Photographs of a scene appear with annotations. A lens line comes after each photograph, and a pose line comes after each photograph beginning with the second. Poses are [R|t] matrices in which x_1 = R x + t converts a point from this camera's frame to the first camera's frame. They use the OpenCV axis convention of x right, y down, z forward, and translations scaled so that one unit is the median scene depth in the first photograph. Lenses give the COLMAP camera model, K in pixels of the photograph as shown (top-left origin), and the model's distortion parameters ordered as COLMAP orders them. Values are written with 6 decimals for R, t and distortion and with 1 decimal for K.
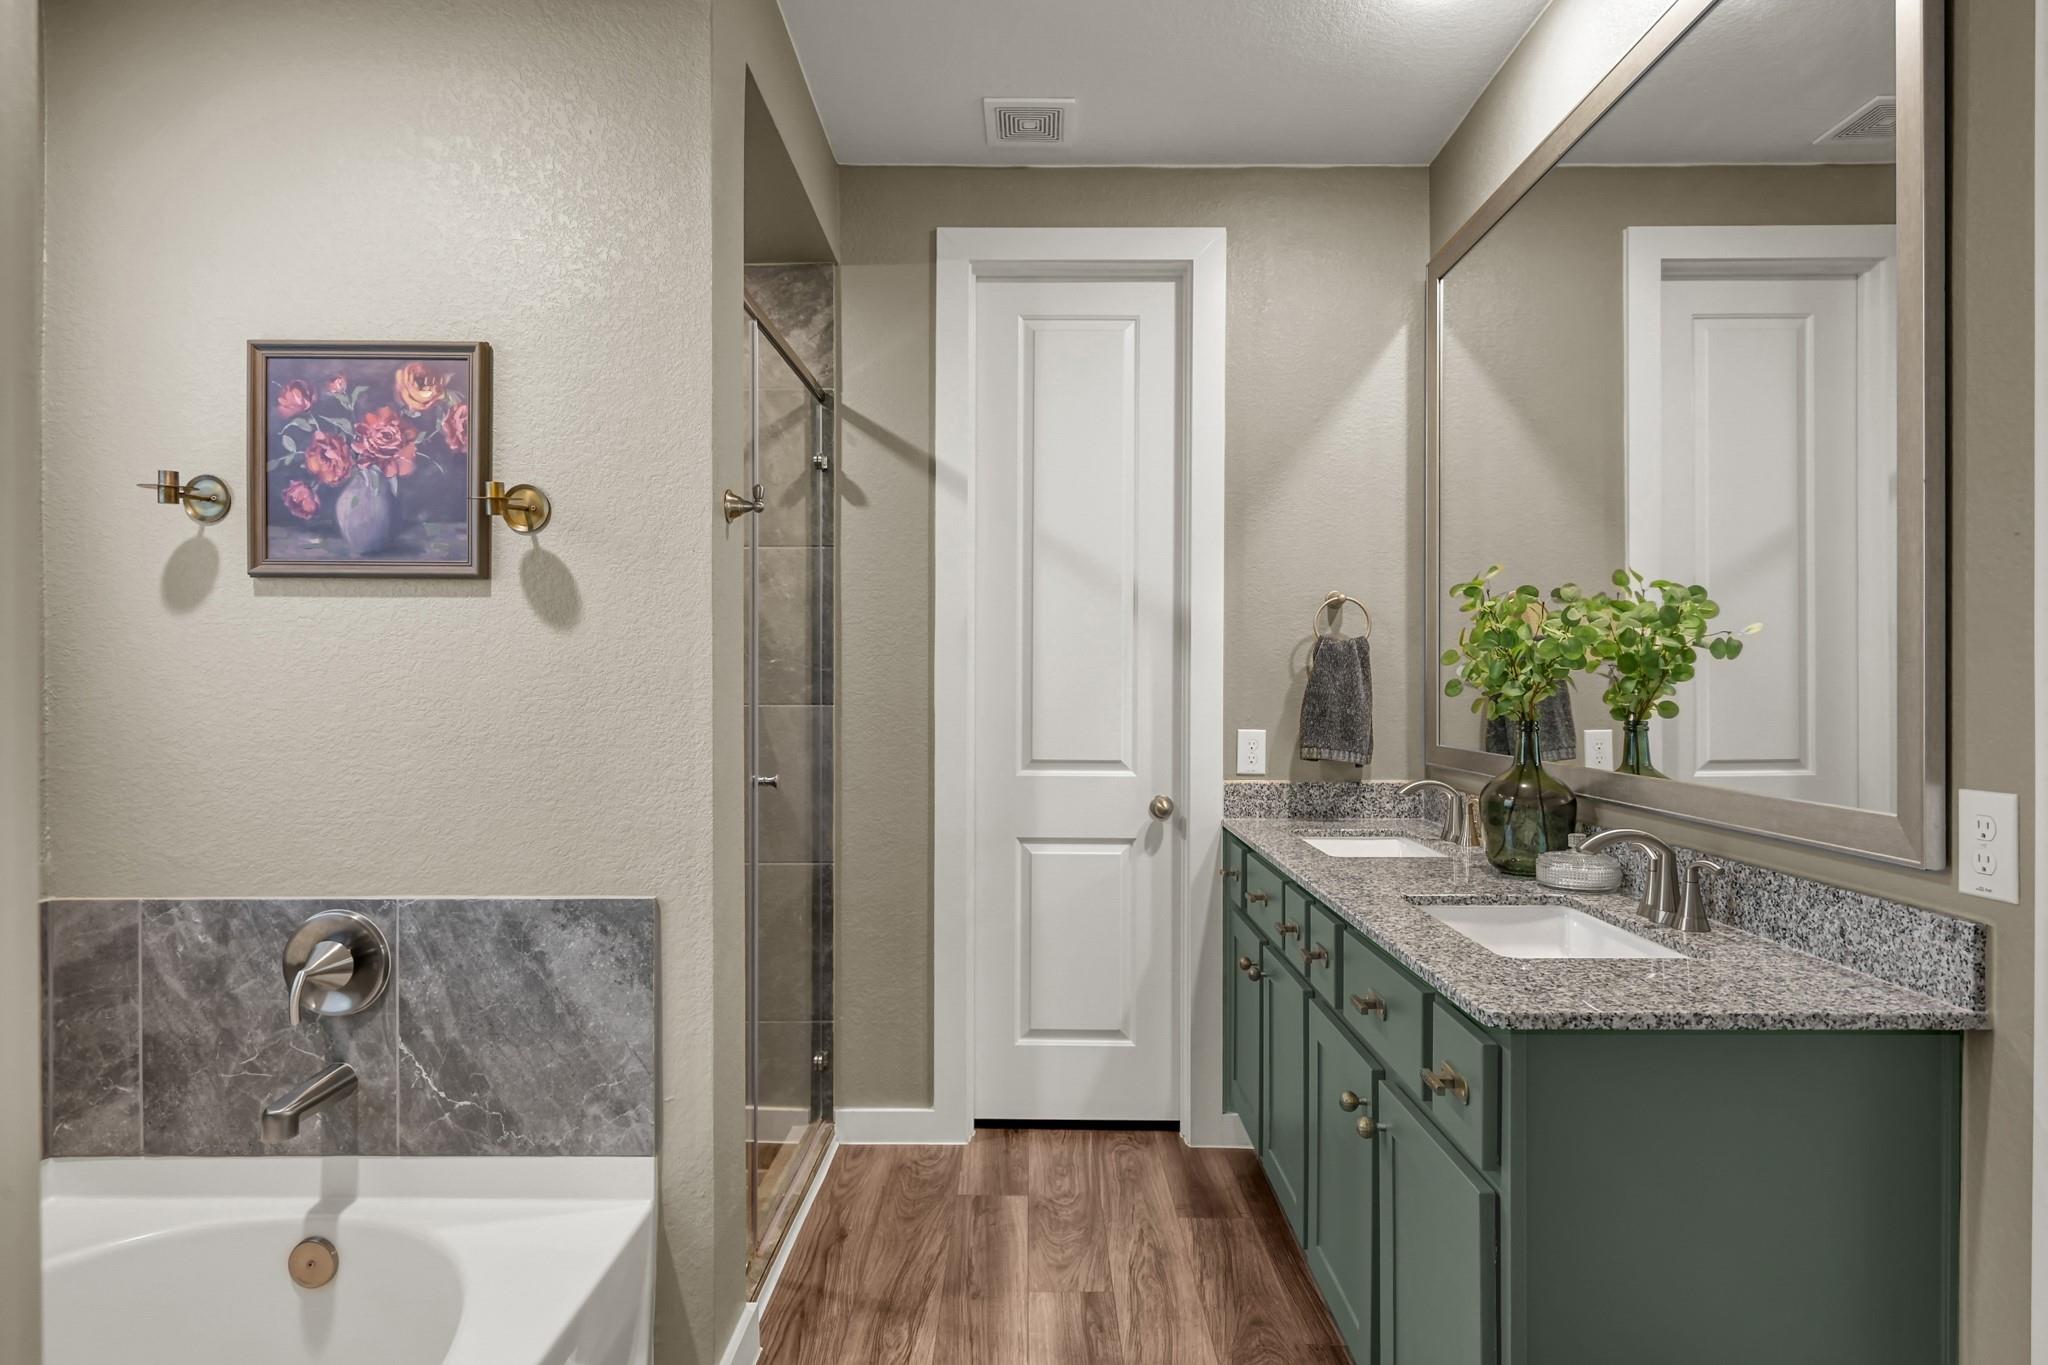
lens RADIAL K [[1133.6, 0, 1022.4], [0, 1133.6, 686.3], [0, 0, 1]] dist [0.007821, -0.001898]
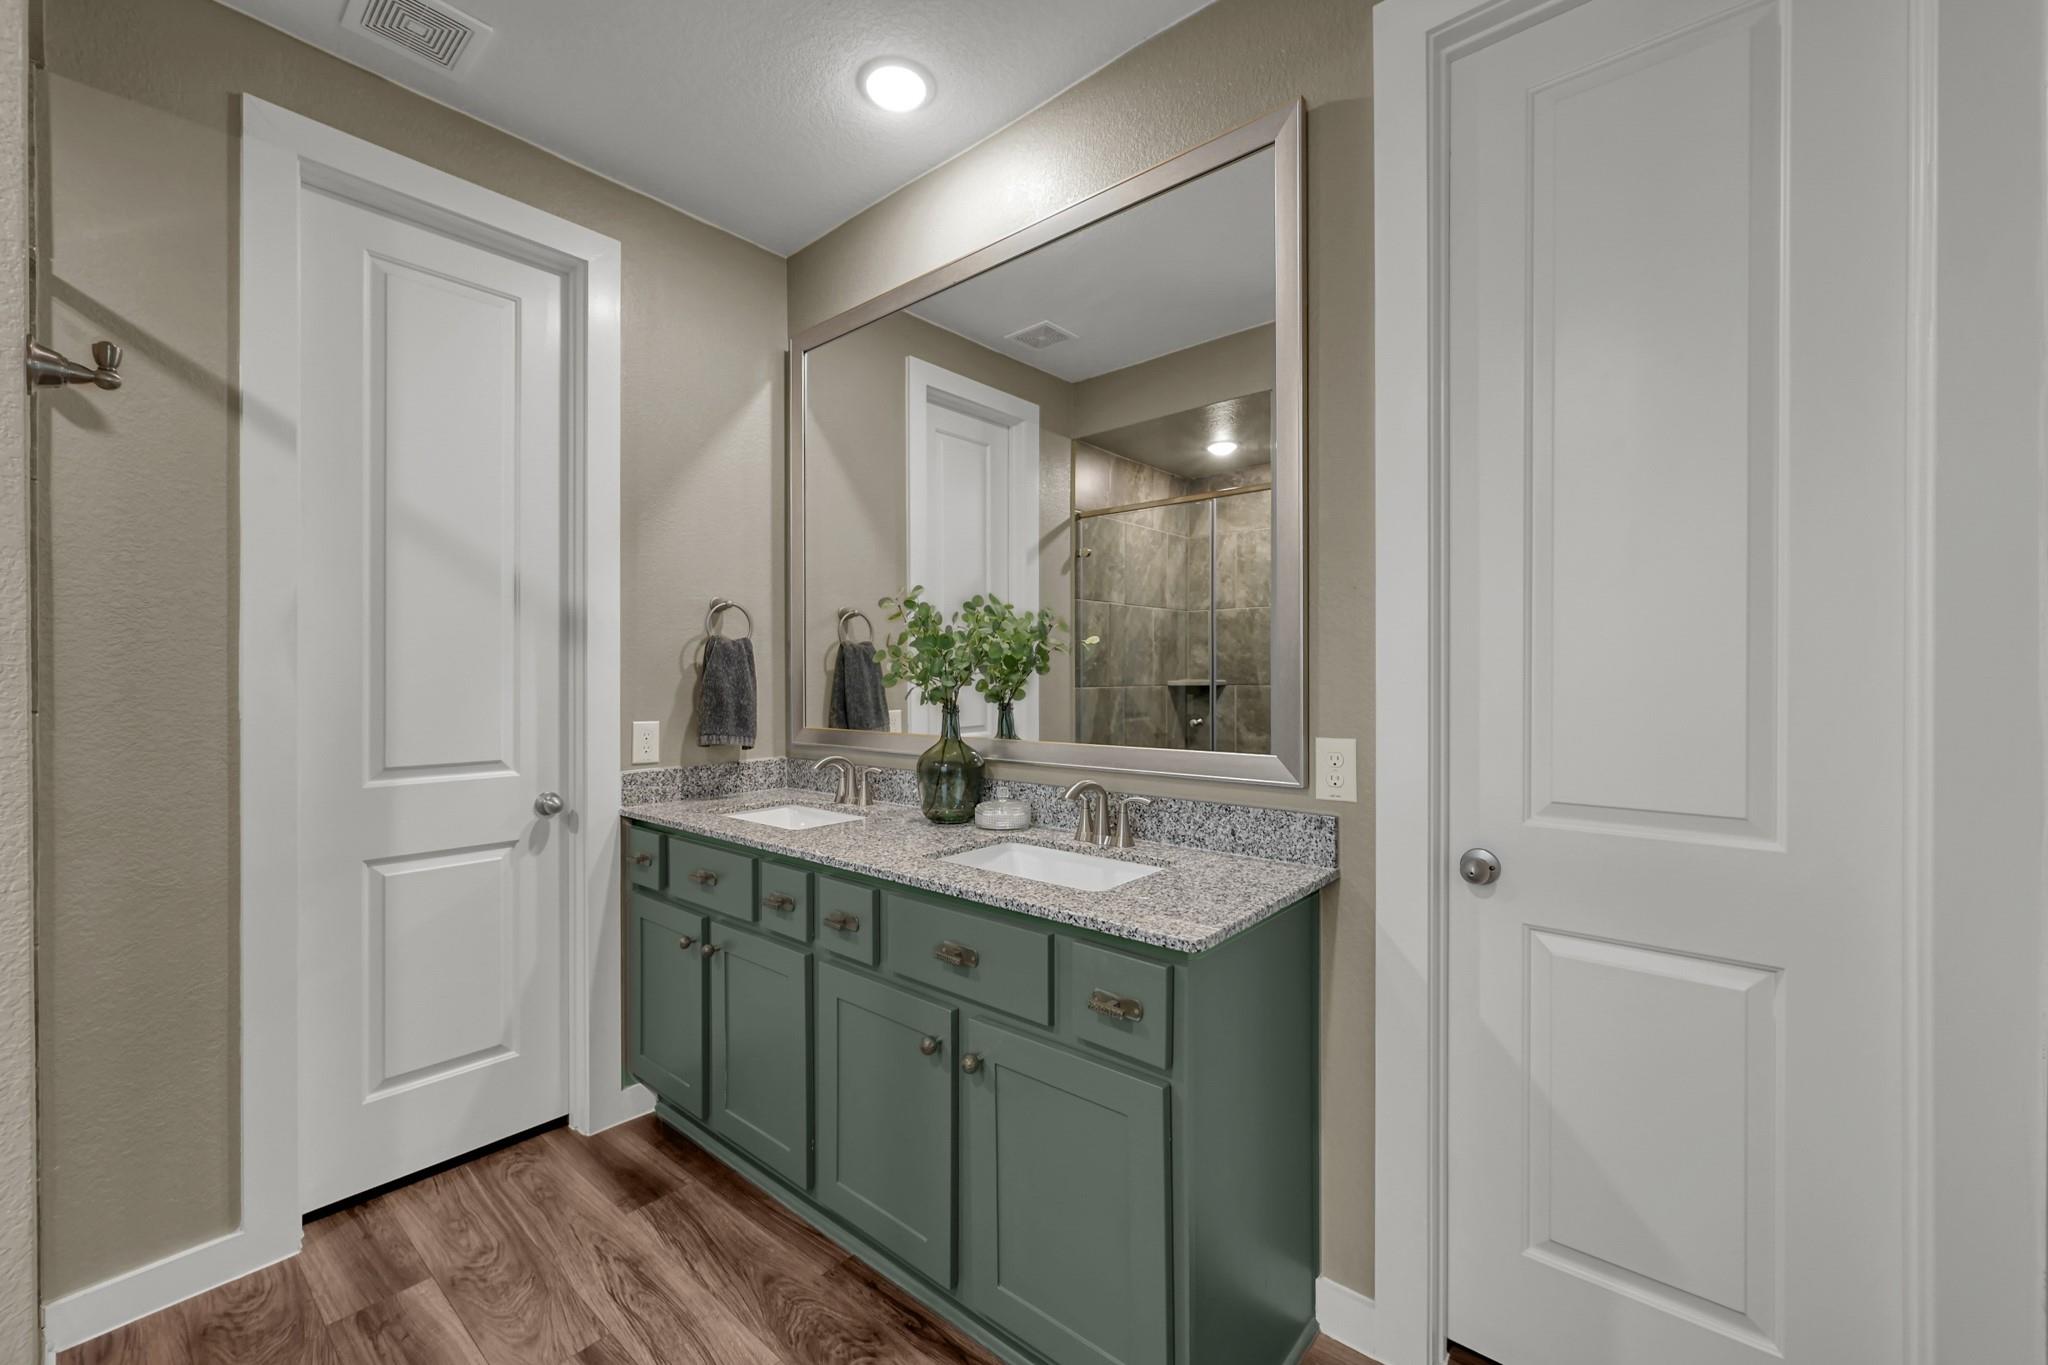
lens RADIAL K [[816.4, 0, 1011.5], [0, 816.4, 676.7], [0, 0, 1]] dist [-0.000364, 0.000508]
pose [[0.645888, -0.004212, 0.763420, -0.167753], [0.006964, 0.999976, -0.000375, -0.001121], [-0.763400, 0.005559, 0.645902, 0.244829]]
